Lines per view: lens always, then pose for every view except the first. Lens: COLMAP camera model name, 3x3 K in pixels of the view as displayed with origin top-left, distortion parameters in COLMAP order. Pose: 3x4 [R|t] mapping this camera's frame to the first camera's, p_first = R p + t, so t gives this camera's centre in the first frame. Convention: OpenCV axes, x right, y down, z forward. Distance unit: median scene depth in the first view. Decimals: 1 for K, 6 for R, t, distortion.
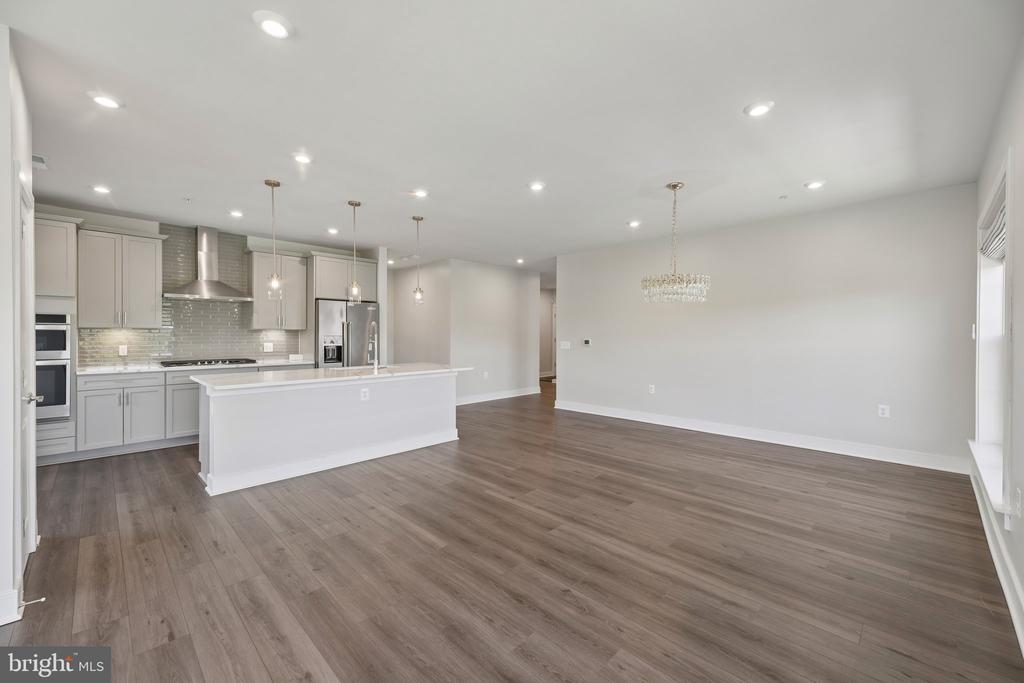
lens RADIAL K [[409.1, 0, 515.1], [0, 409.1, 334.4], [0, 0, 1]] dist [0.015002, -0.002014]
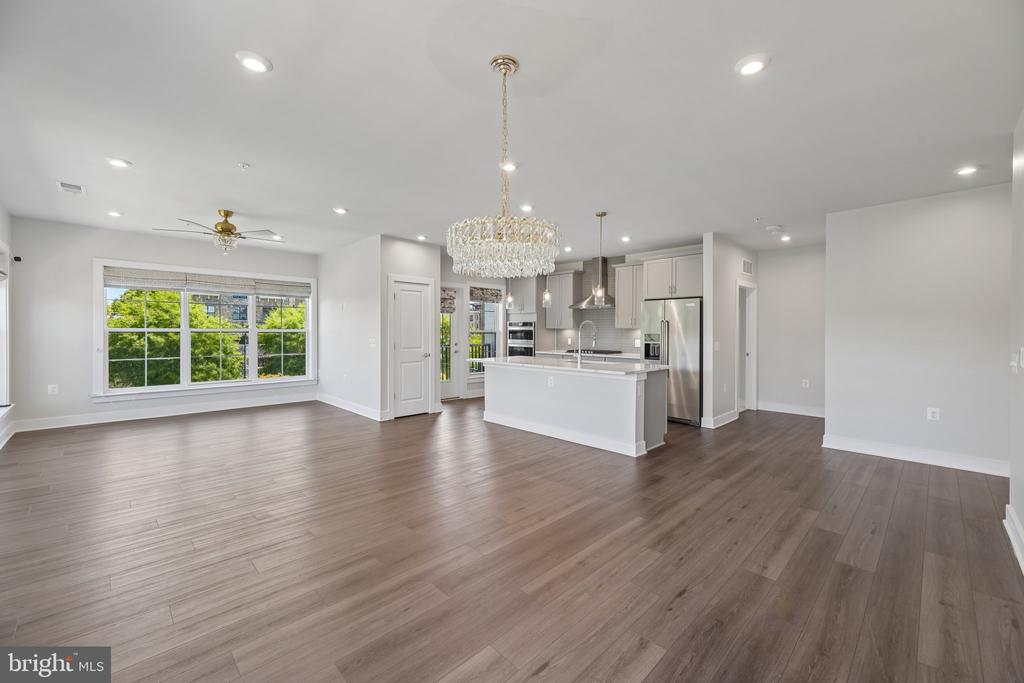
lens RADIAL K [[409.1, 0, 518.2], [0, 409.1, 334.0], [0, 0, 1]] dist [0.015002, -0.002014]
pose [[-0.007969, 0.004431, -0.999958, 0.737143], [-0.004560, 0.999980, 0.004467, 0.000536], [0.999958, 0.004595, -0.007949, 0.799201]]
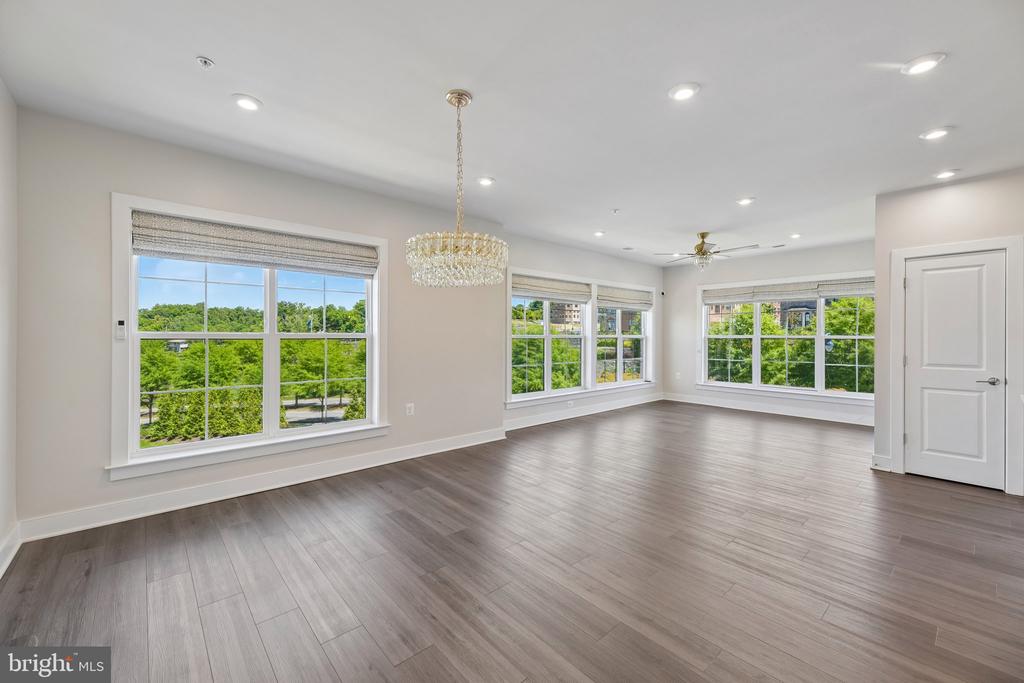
lens RADIAL K [[409.1, 0, 509.1], [0, 409.1, 337.7], [0, 0, 1]] dist [0.015002, -0.002014]
pose [[-0.997618, -0.004578, 0.068829, 0.210772], [-0.004425, 0.999987, 0.002379, 0.002596], [-0.068839, 0.002069, -0.997626, 1.266887]]
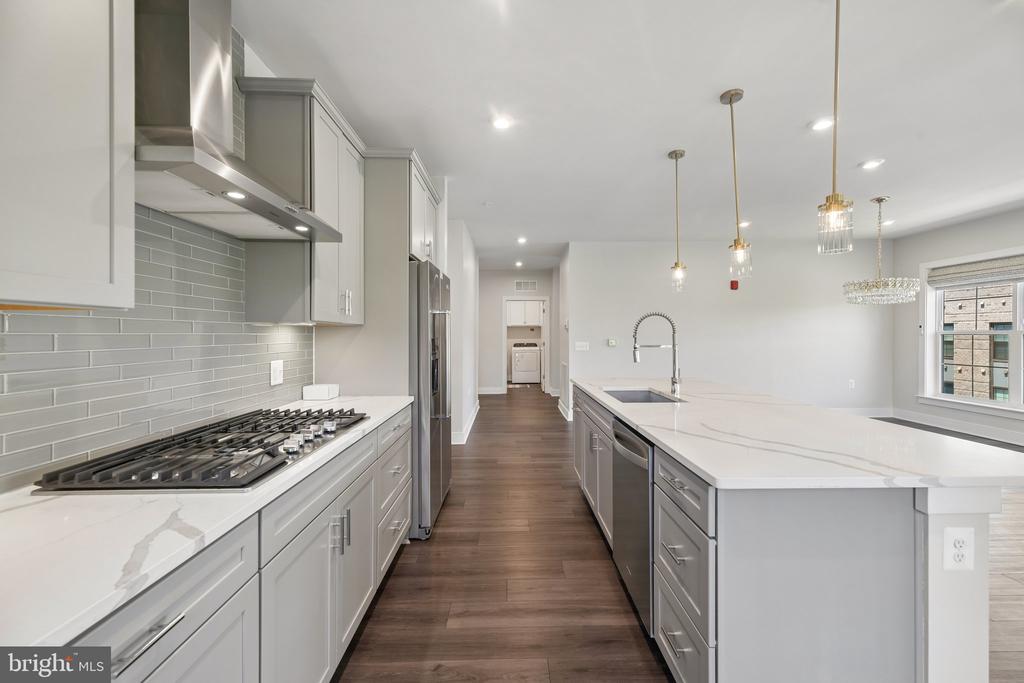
lens RADIAL K [[409.1, 0, 519.8], [0, 409.1, 335.1], [0, 0, 1]] dist [0.015002, -0.002014]
pose [[0.700040, -0.006519, 0.714074, -0.864657], [0.005743, 0.999977, 0.003500, -0.001596], [-0.714081, 0.001651, 0.700062, 0.714251]]
